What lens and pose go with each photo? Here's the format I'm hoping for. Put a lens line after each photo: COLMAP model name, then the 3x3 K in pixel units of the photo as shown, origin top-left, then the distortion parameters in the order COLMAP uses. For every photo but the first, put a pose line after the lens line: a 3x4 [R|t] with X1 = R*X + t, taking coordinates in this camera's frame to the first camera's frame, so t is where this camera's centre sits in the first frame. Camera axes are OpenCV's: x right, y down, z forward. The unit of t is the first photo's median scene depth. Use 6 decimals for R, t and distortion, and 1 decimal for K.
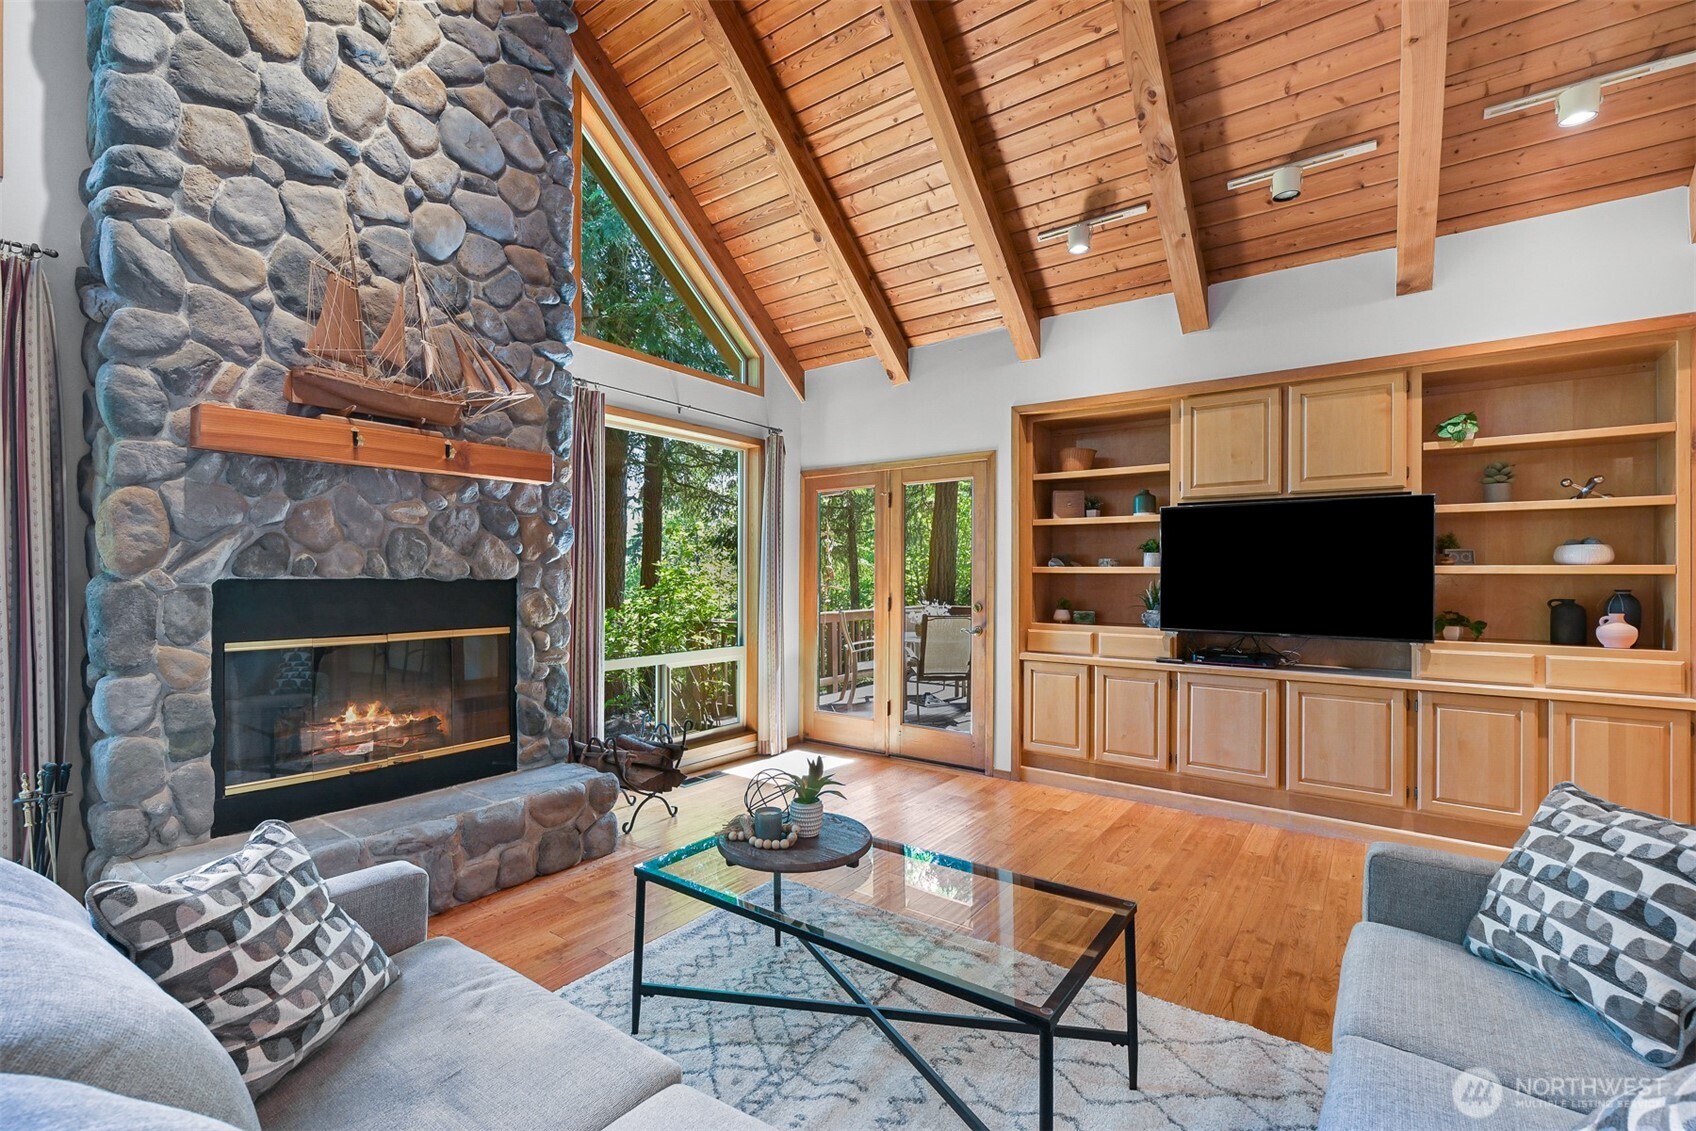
lens RADIAL K [[735.5, 0, 891.2], [0, 735.5, 571.5], [0, 0, 1]] dist [0.002699, 0.000155]
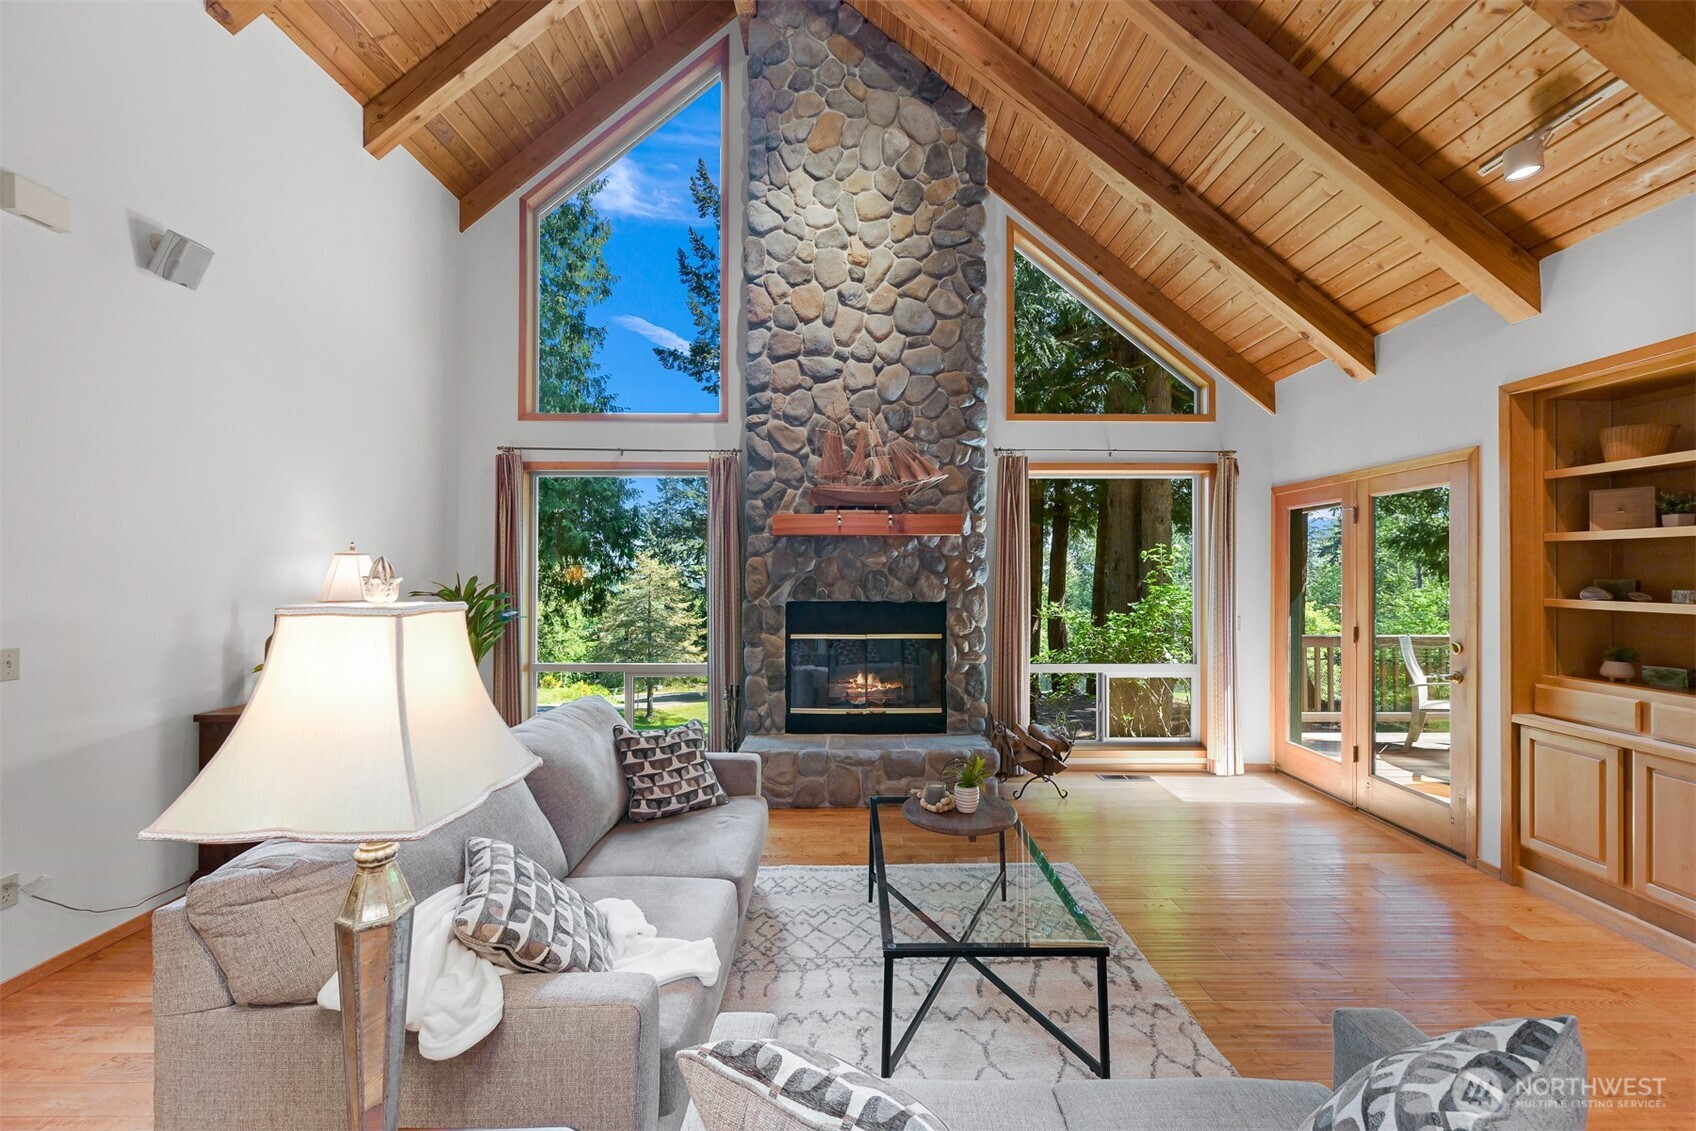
lens RADIAL K [[670.3, 0, 841.3], [0, 670.3, 572.4], [0, 0, 1]] dist [-0.003732, 0.001128]
pose [[0.577103, -0.003497, -0.816664, 0.454614], [0.002694, 0.999994, -0.002378, -0.044777], [0.816667, -0.000828, 0.577108, 0.068272]]
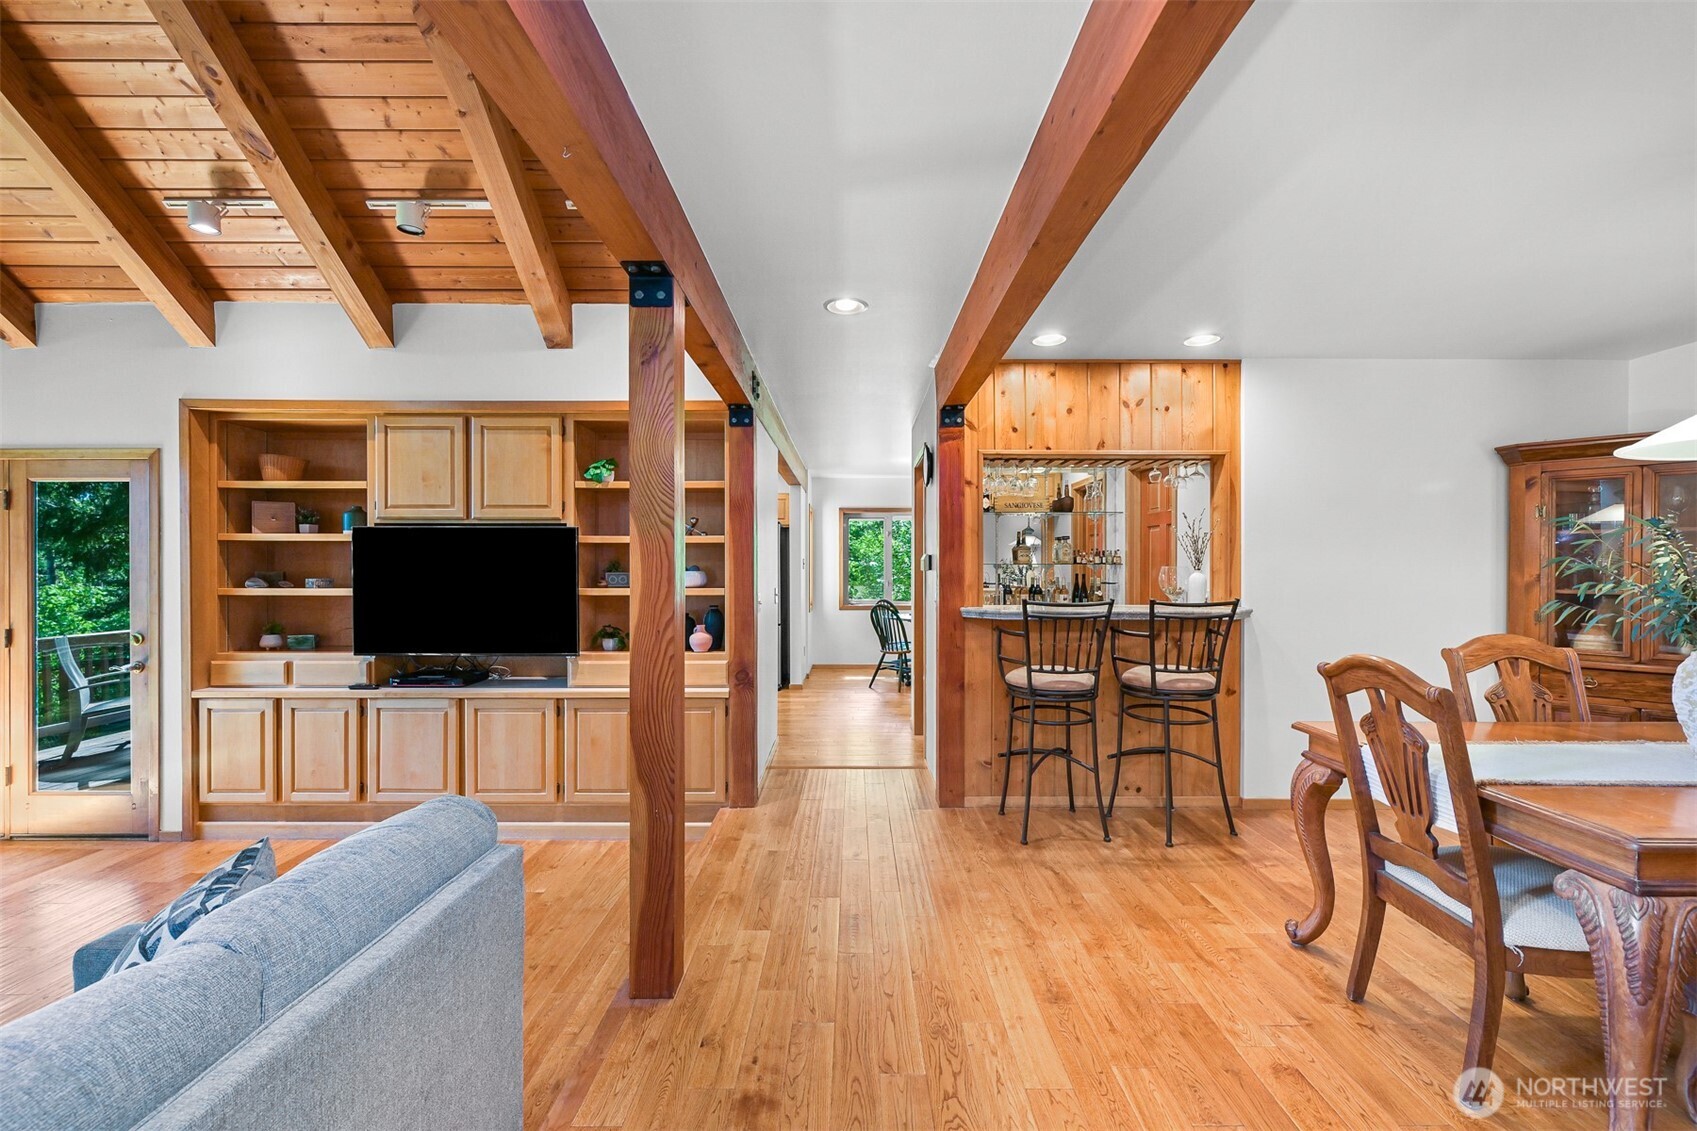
lens RADIAL K [[670.7, 0, 852.5], [0, 670.7, 568.1], [0, 0, 1]] dist [-0.003732, 0.001128]
pose [[0.809251, -0.005677, 0.587436, 0.458079], [0.002975, 0.999980, 0.005566, -0.043980], [-0.587456, -0.002757, 0.809251, -0.099161]]
